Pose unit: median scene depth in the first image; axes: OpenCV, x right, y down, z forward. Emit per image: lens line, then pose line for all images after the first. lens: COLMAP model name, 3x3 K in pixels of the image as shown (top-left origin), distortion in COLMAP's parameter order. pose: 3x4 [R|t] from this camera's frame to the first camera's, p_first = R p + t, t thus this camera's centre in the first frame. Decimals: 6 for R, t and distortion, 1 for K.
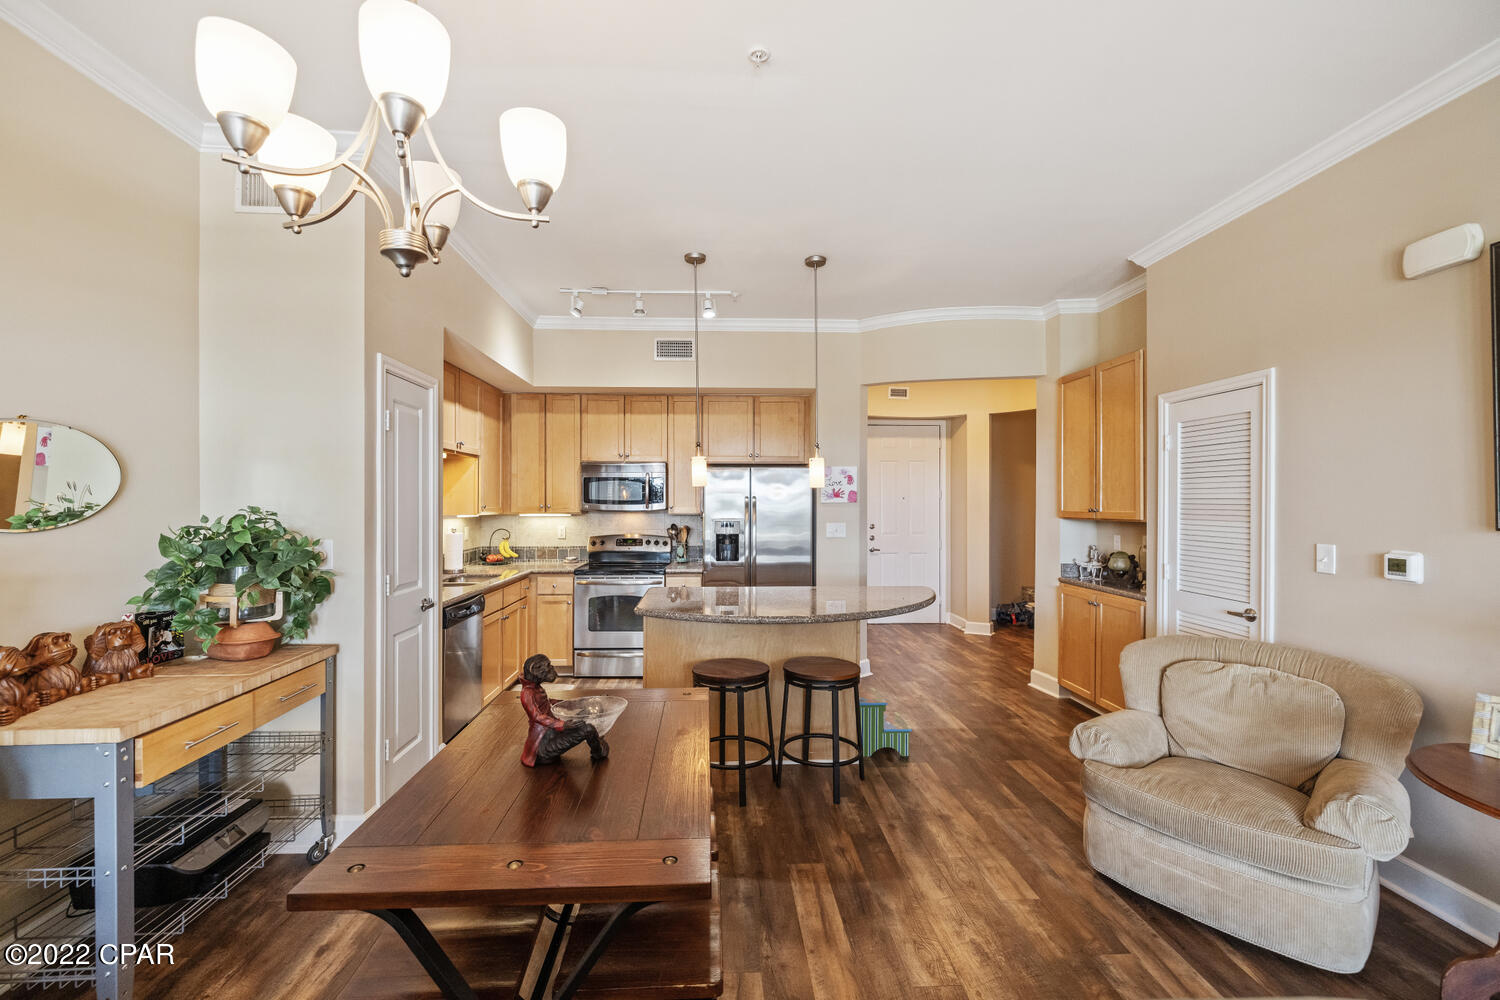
lens RADIAL K [[626.7, 0, 740.2], [0, 626.7, 504.3], [0, 0, 1]] dist [-0.003226, 0.002004]
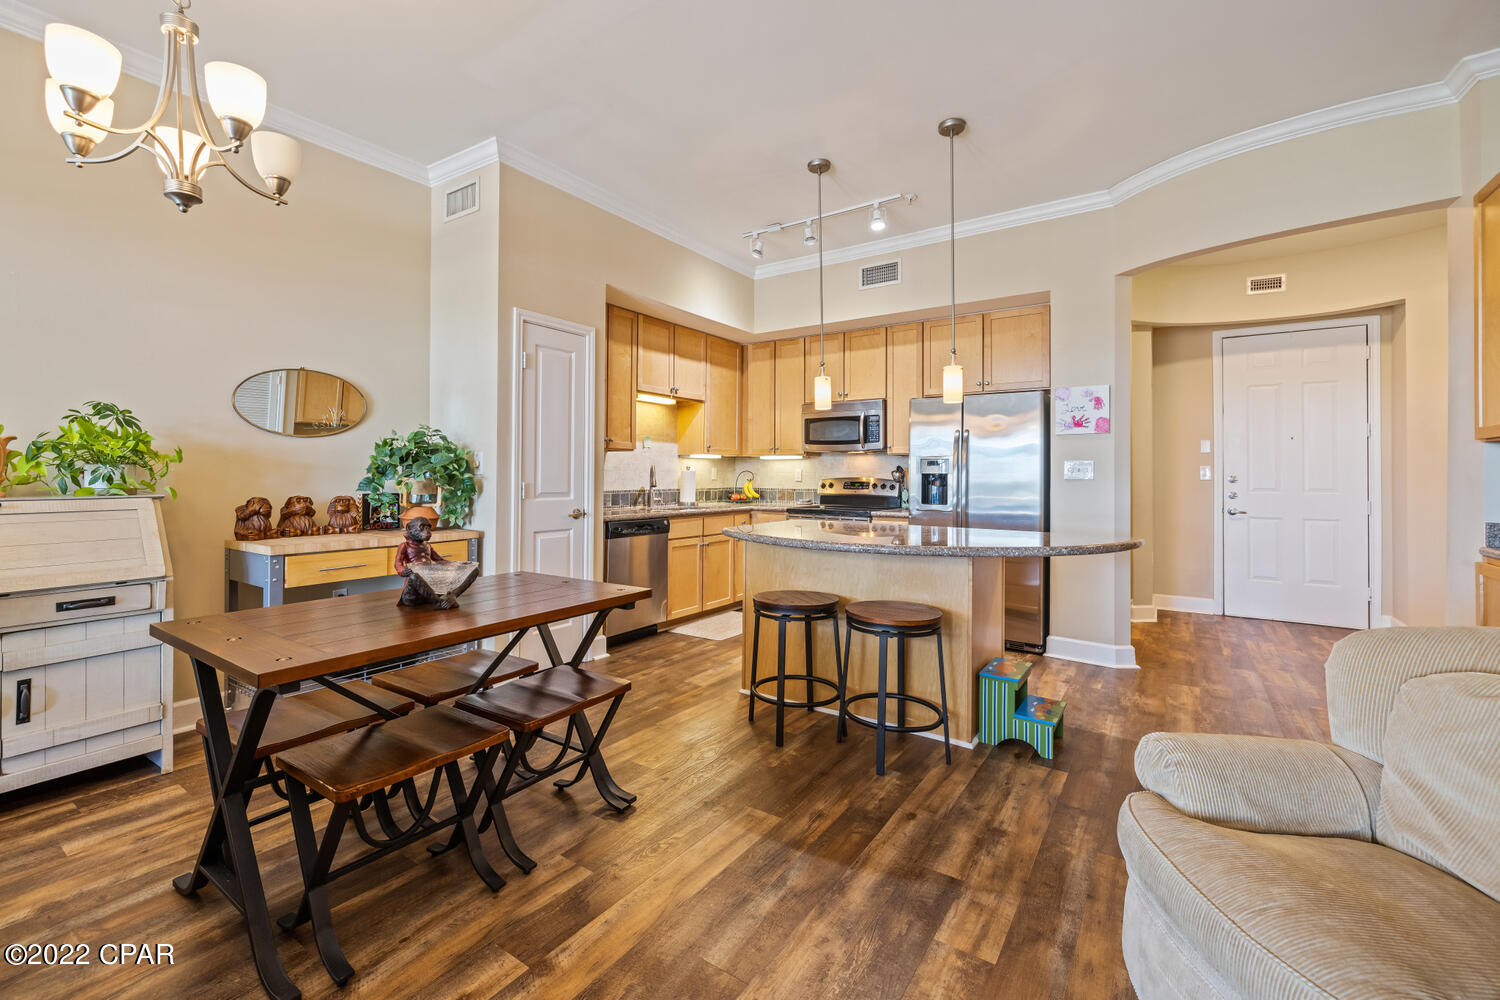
lens RADIAL K [[626.7, 0, 735.0], [0, 626.7, 467.0], [0, 0, 1]] dist [-0.003226, 0.002004]
pose [[0.786126, -0.002915, -0.618060, 0.328589], [-0.007529, 0.999870, -0.014291, 0.057444], [0.618021, 0.015888, 0.786001, 0.158277]]
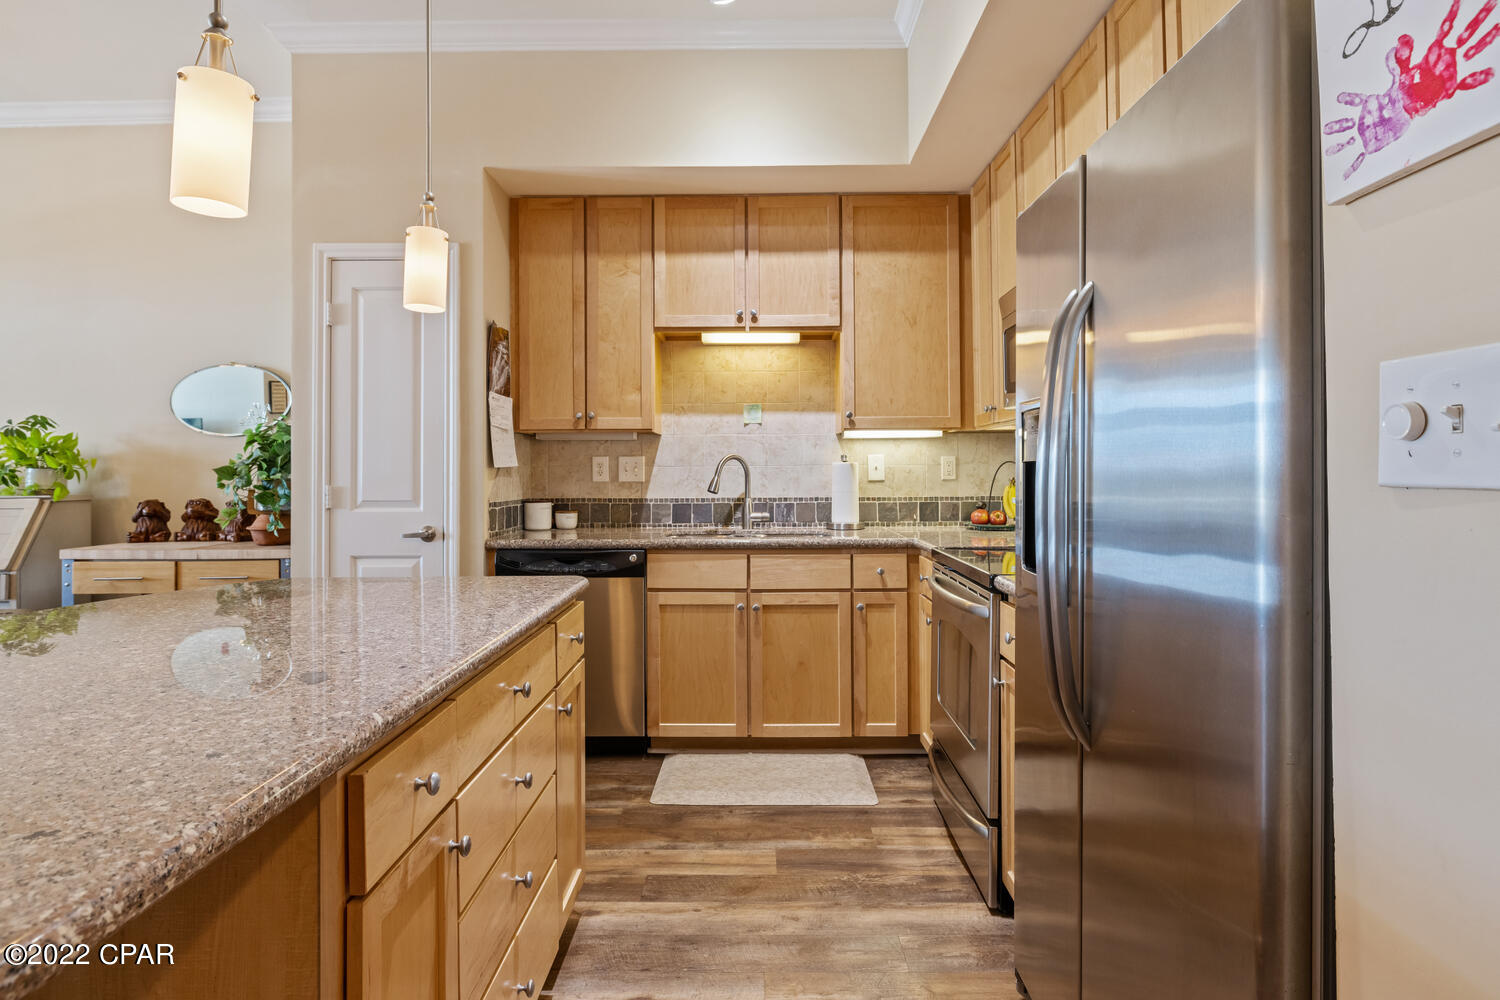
lens RADIAL K [[797.8, 0, 748.5], [0, 797.8, 457.2], [0, 0, 1]] dist [-0.003881, 0.001229]
pose [[-0.057087, -0.016736, -0.998229, 0.325734], [0.003561, 0.999850, -0.016967, 0.055735], [0.998363, -0.004523, -0.057019, 0.988814]]
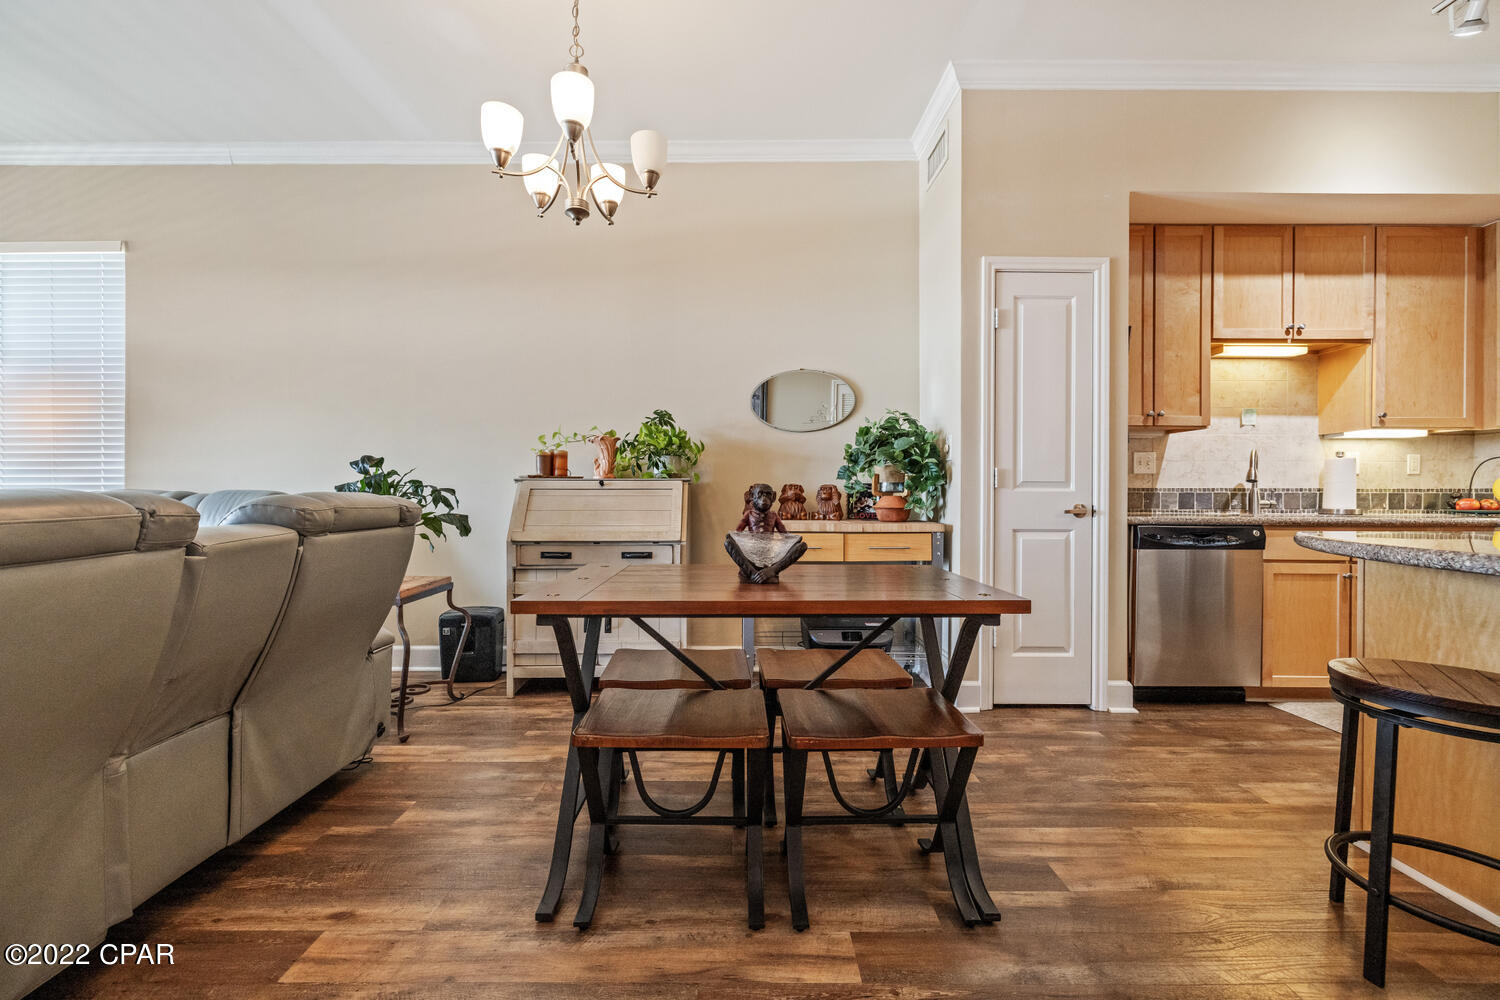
lens RADIAL K [[626.7, 0, 749.2], [0, 626.7, 492.9], [0, 0, 1]] dist [-0.003226, 0.002004]
pose [[-0.044093, -0.001978, -0.999025, 0.290399], [-0.005960, 0.999981, -0.001717, 0.094184], [0.999010, 0.005878, -0.044104, 0.376566]]
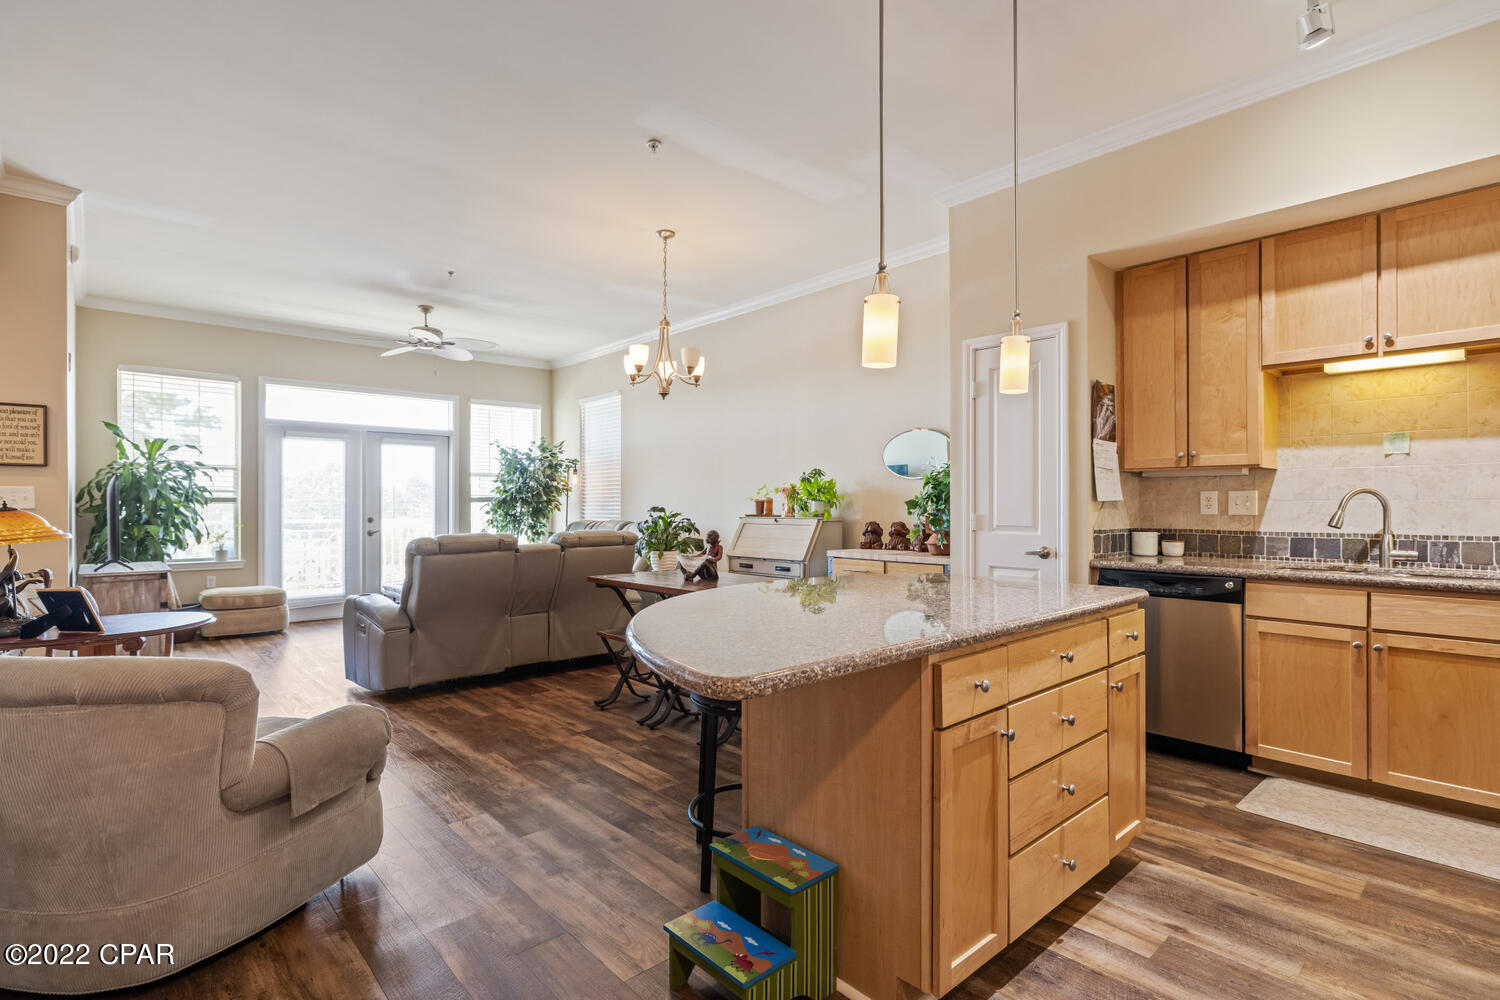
lens RADIAL K [[726.7, 0, 757.5], [0, 726.7, 502.5], [0, 0, 1]] dist [0.002986, -0.001100]
pose [[-0.764781, -0.001351, -0.644289, 0.415715], [-0.000983, 0.999999, -0.000930, 0.054564], [0.644289, -0.000078, -0.764782, 1.084110]]
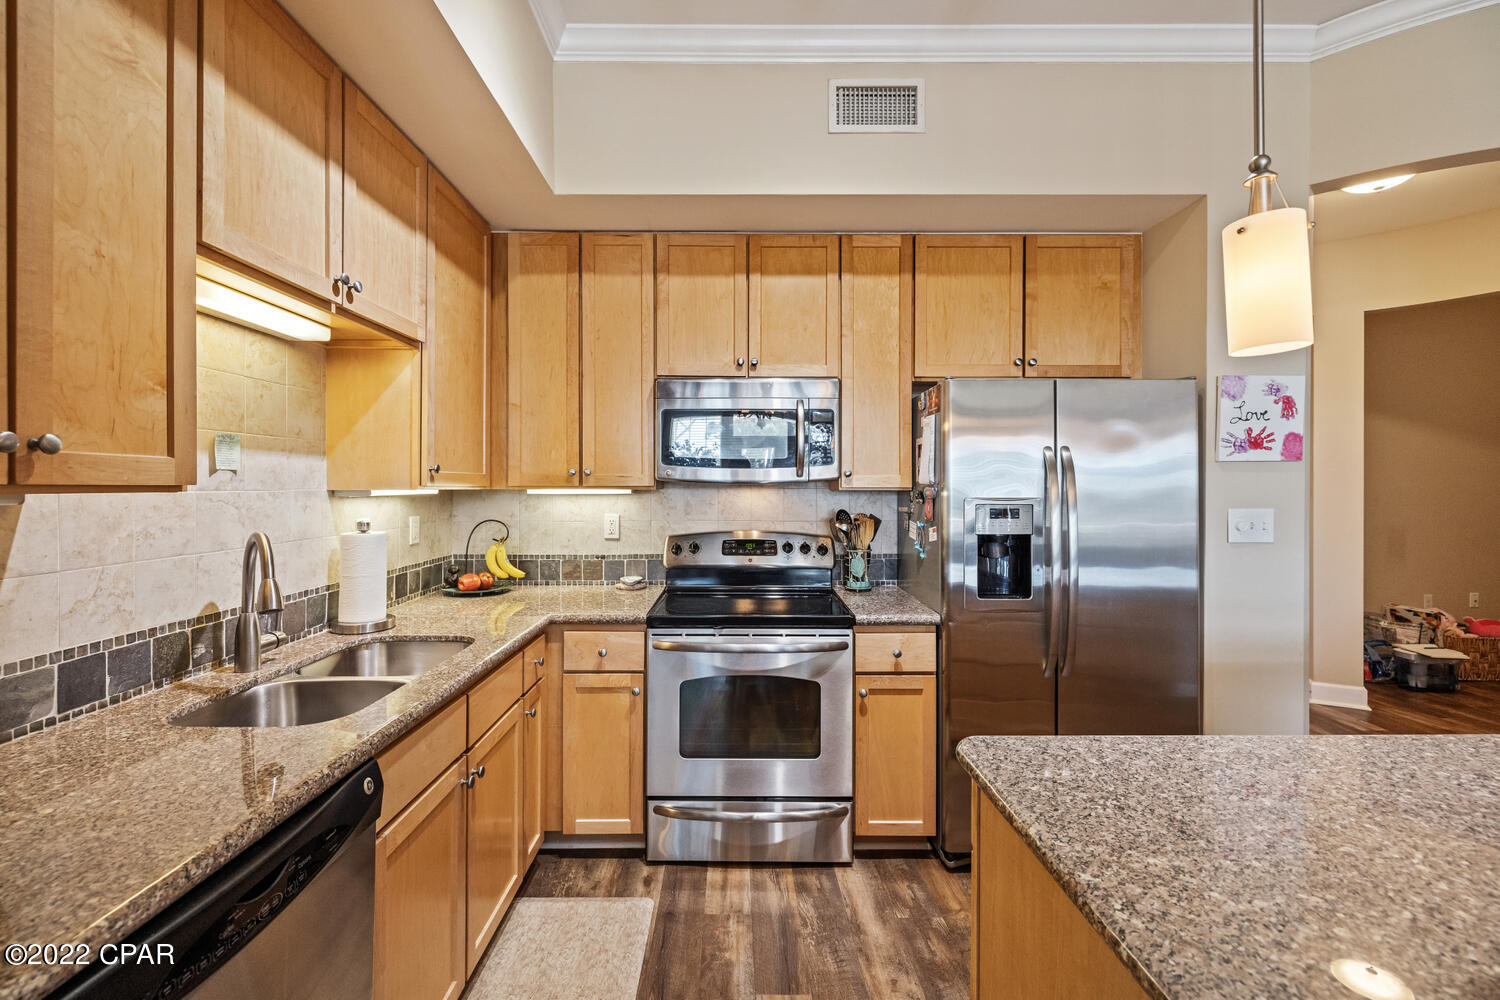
lens RADIAL K [[626.7, 0, 735.0], [0, 626.7, 488.6], [0, 0, 1]] dist [-0.003226, 0.002004]
pose [[0.998967, -0.000212, -0.045441, -0.200755], [0.000317, 0.999997, 0.002291, 0.016428], [0.045440, -0.002303, 0.998964, 0.618942]]
